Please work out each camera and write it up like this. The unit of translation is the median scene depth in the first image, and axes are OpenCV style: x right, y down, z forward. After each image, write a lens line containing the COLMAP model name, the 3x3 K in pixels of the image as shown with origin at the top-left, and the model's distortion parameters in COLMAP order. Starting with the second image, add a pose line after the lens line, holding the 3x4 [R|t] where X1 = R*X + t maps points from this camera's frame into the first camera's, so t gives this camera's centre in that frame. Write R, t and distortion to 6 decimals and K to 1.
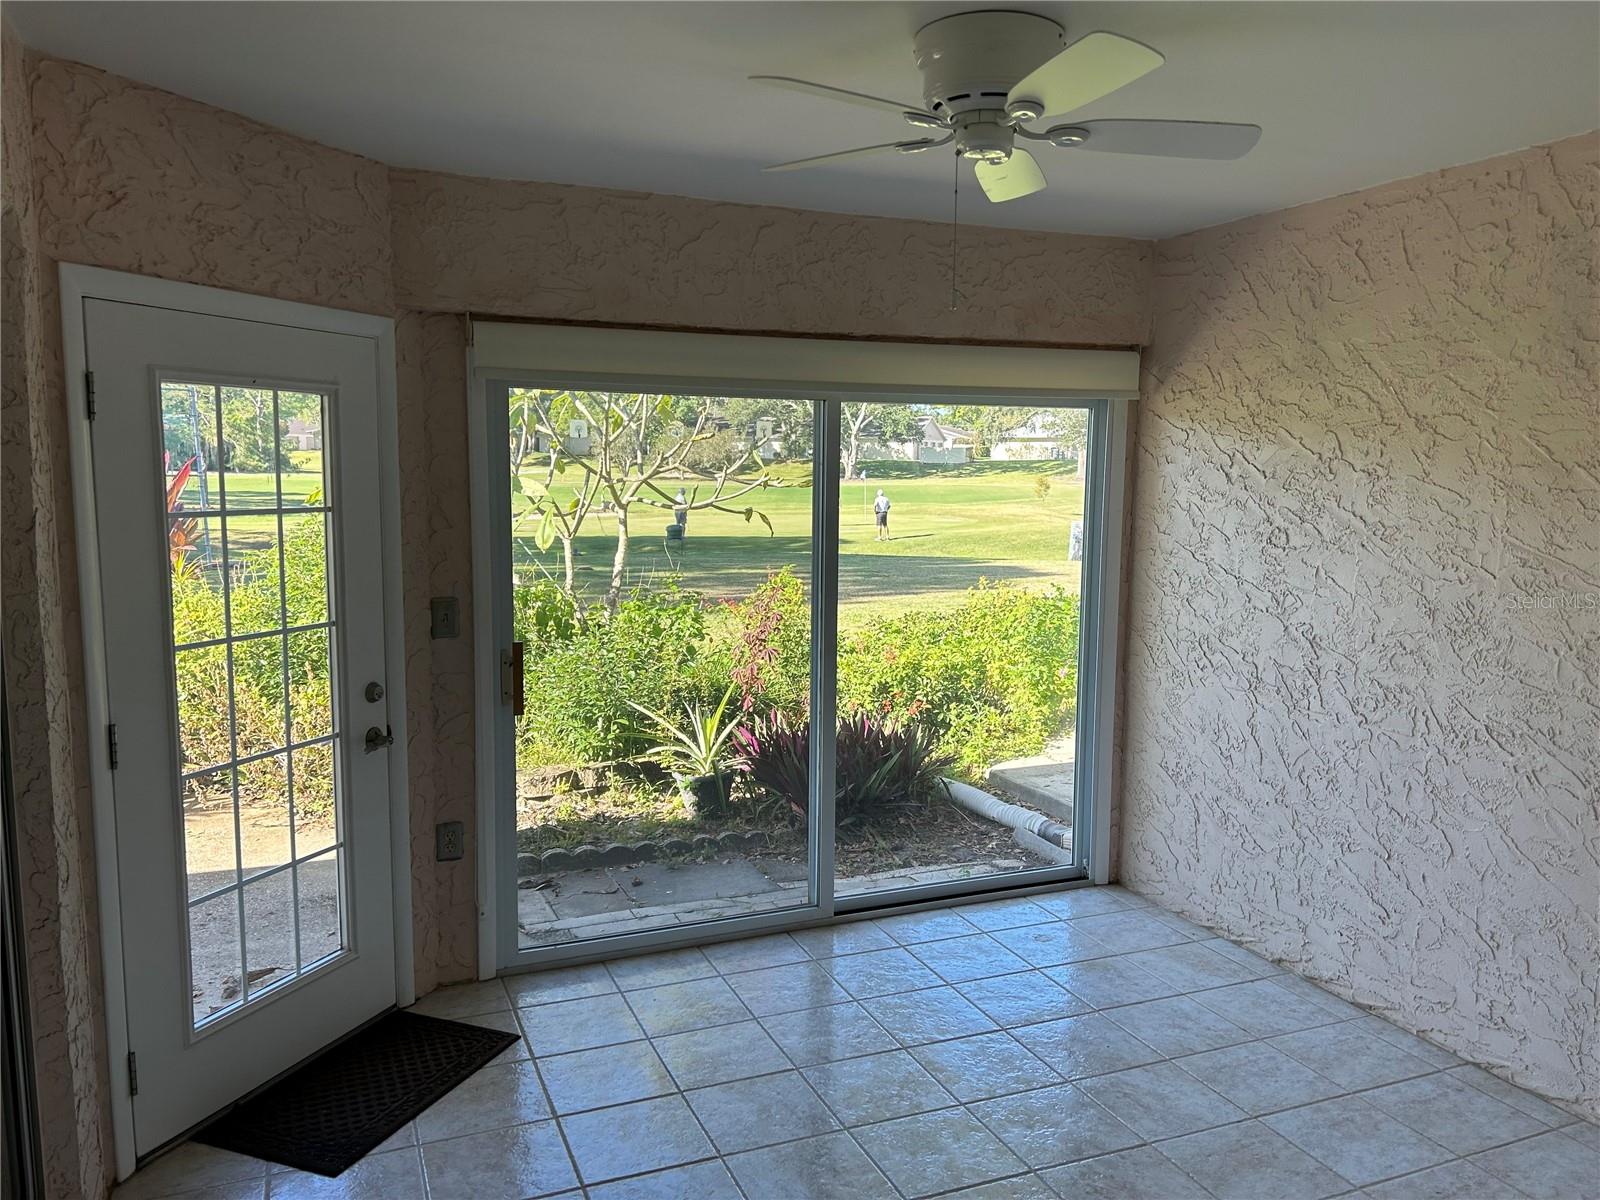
lens RADIAL K [[1217.1, 0, 806.0], [0, 1217.1, 620.7], [0, 0, 1]] dist [0.070976, -0.080949]
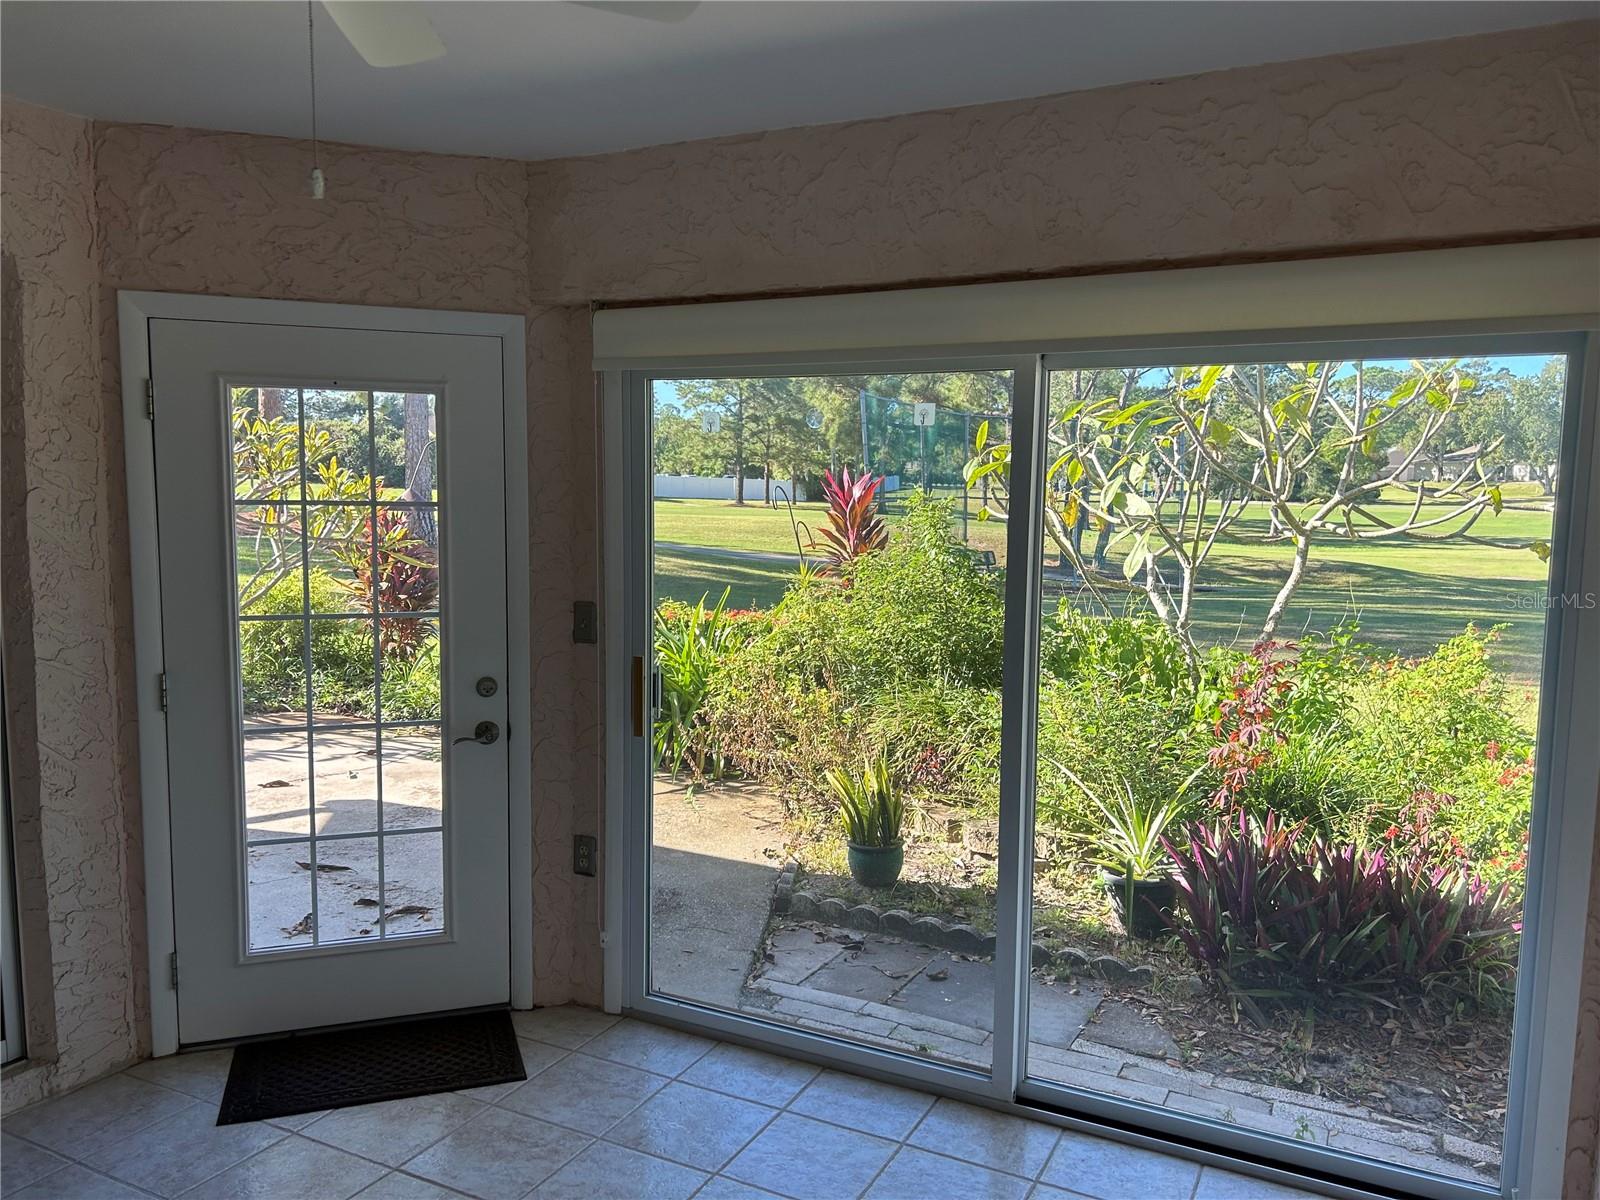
lens RADIAL K [[1217.1, 0, 806.0], [0, 1217.1, 620.7], [0, 0, 1]] dist [0.070976, -0.080949]
pose [[0.641988, 0.085703, -0.761909, 0.634559], [-0.106051, 0.994107, 0.022463, -0.050777], [0.759345, 0.066380, 0.647294, 0.592255]]
